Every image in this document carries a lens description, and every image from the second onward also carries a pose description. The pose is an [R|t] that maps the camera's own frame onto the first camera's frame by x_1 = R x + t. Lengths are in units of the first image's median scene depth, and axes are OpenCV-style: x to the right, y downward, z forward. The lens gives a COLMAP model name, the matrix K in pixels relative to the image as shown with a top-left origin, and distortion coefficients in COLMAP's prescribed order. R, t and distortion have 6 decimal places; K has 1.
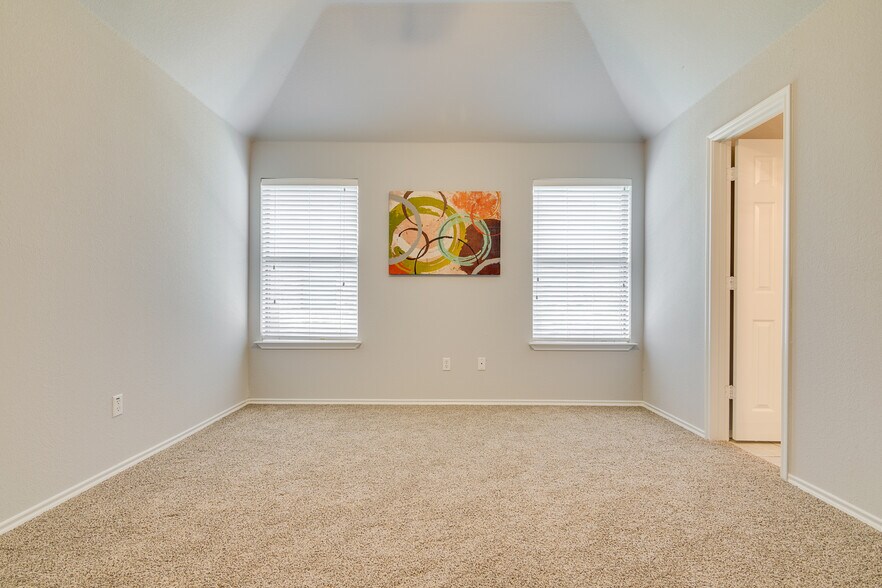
lens RADIAL K [[432.7, 0, 436.1], [0, 432.7, 298.5], [0, 0, 1]] dist [0.022827, -0.018201]
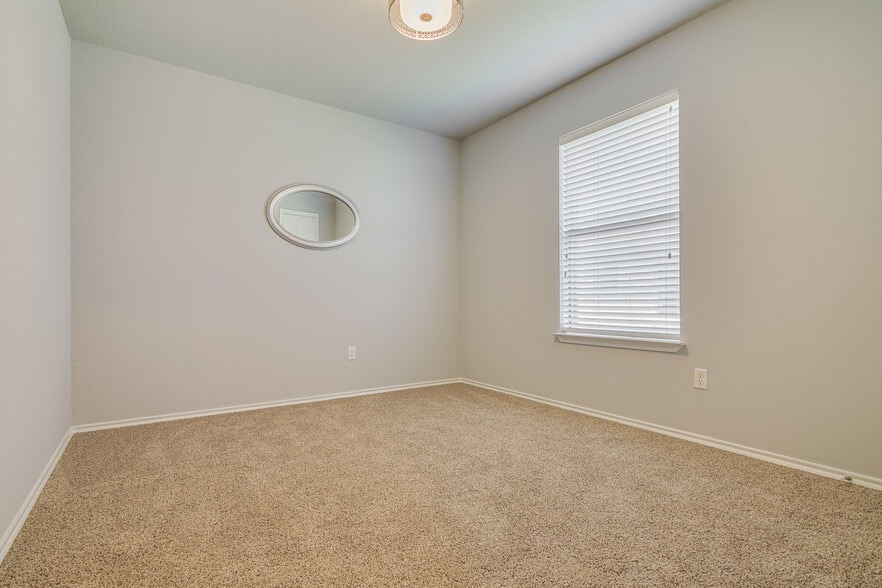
lens RADIAL K [[432.7, 0, 436.1], [0, 432.7, 298.5], [0, 0, 1]] dist [0.022827, -0.018201]
pose [[0.555784, -0.012503, -0.831233, 0.785926], [0.011589, 0.999906, -0.007291, 0.038268], [0.831246, -0.005581, 0.555876, 0.336983]]
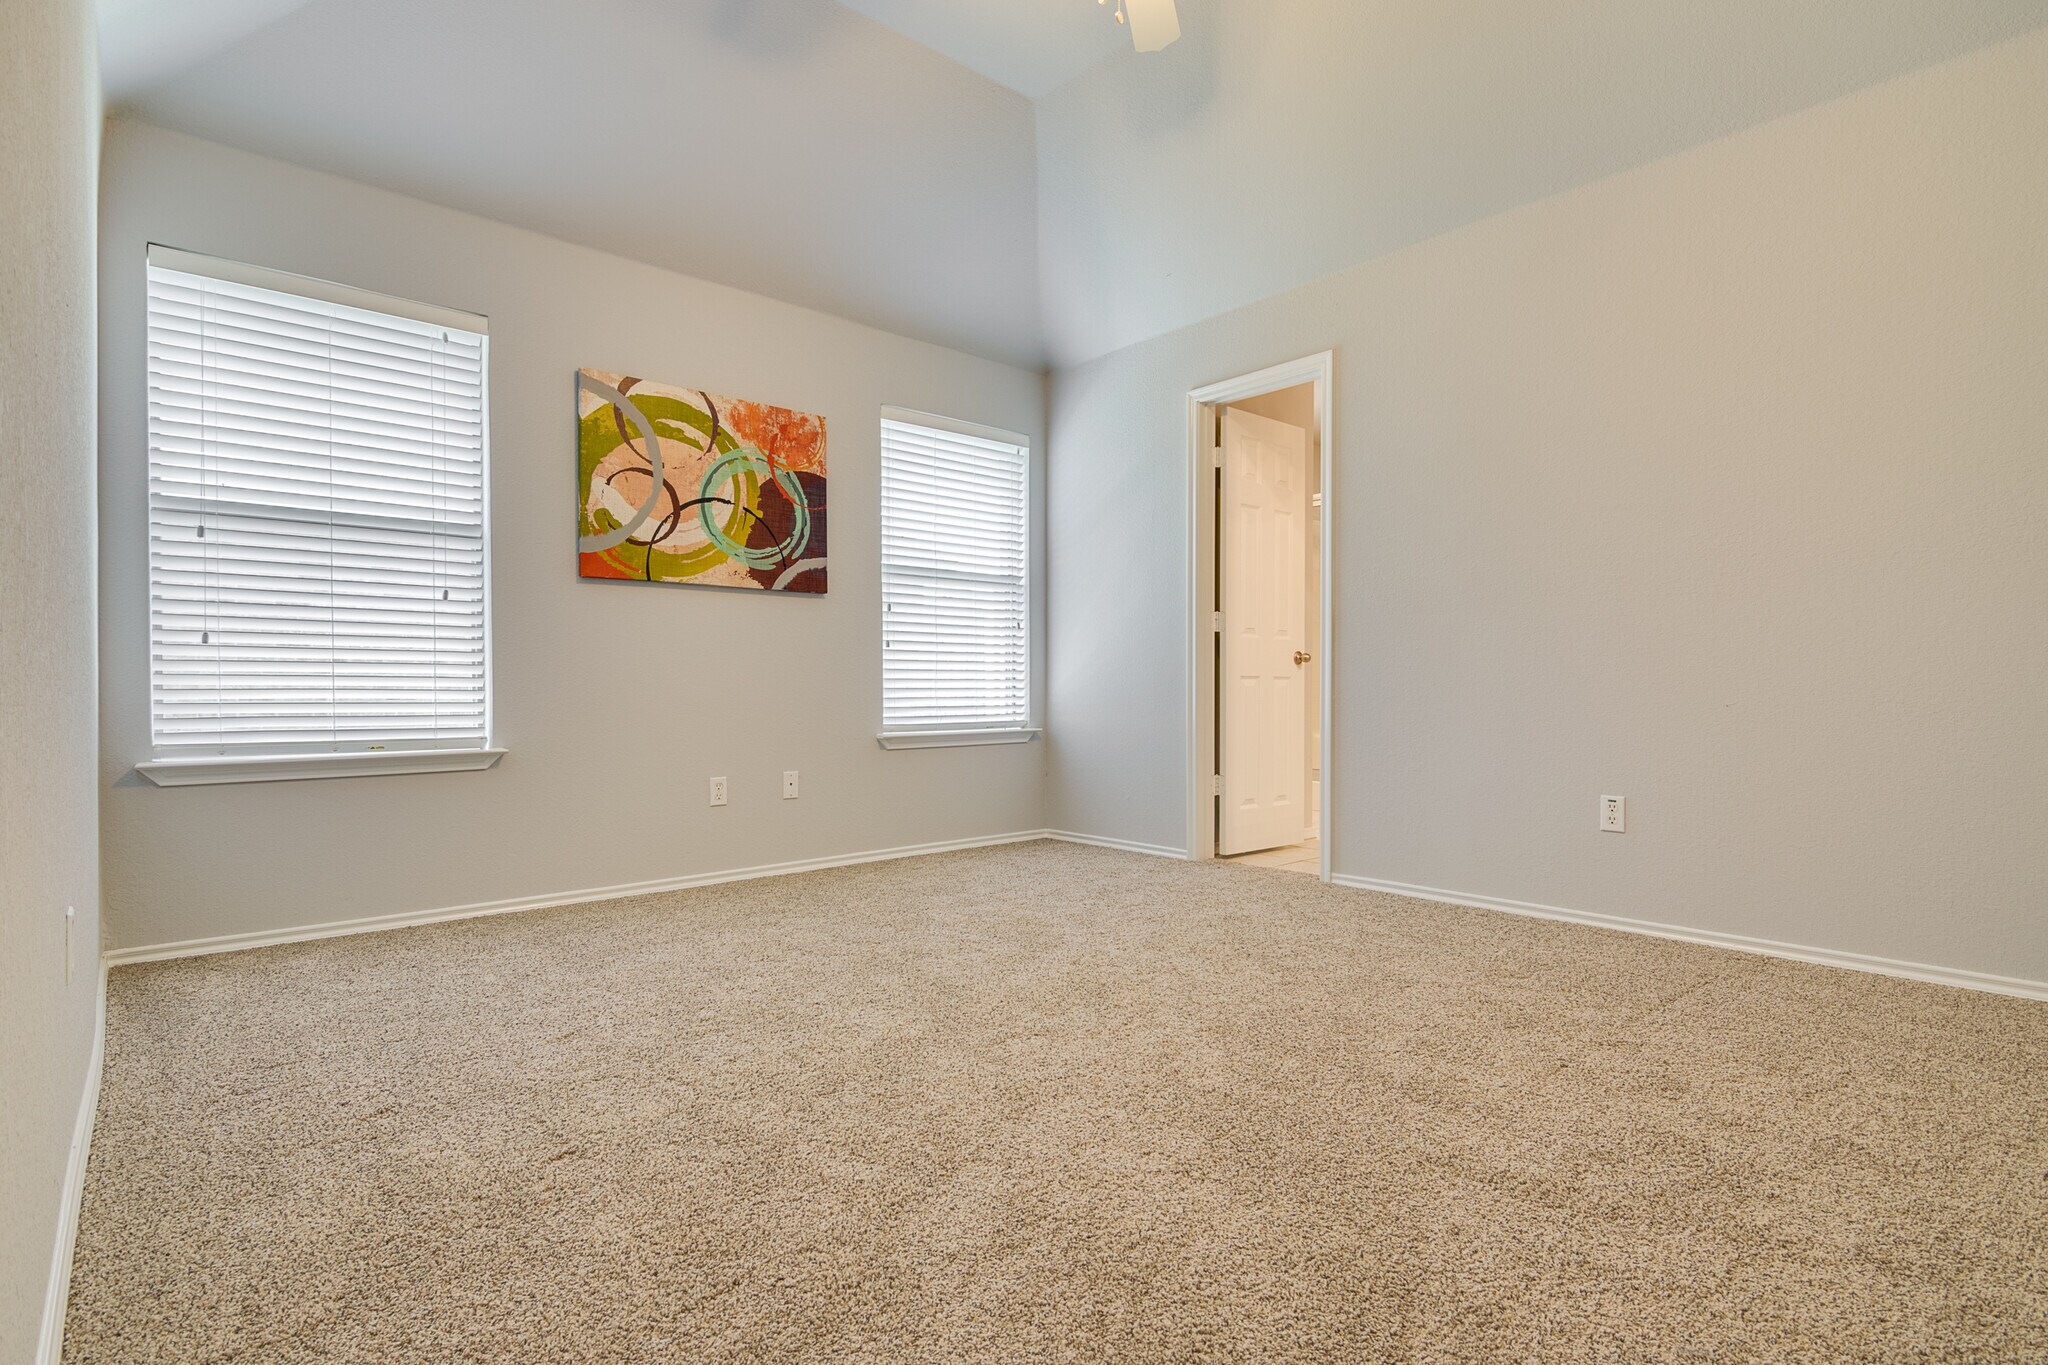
lens RADIAL K [[1004.8, 0, 1012.7], [0, 1004.8, 693.0], [0, 0, 1]] dist [0.022827, -0.018201]
pose [[0.748722, -0.008749, 0.662827, -0.428994], [0.002060, 0.999939, 0.010873, 0.042135], [-0.662881, -0.006775, 0.748694, 0.041303]]
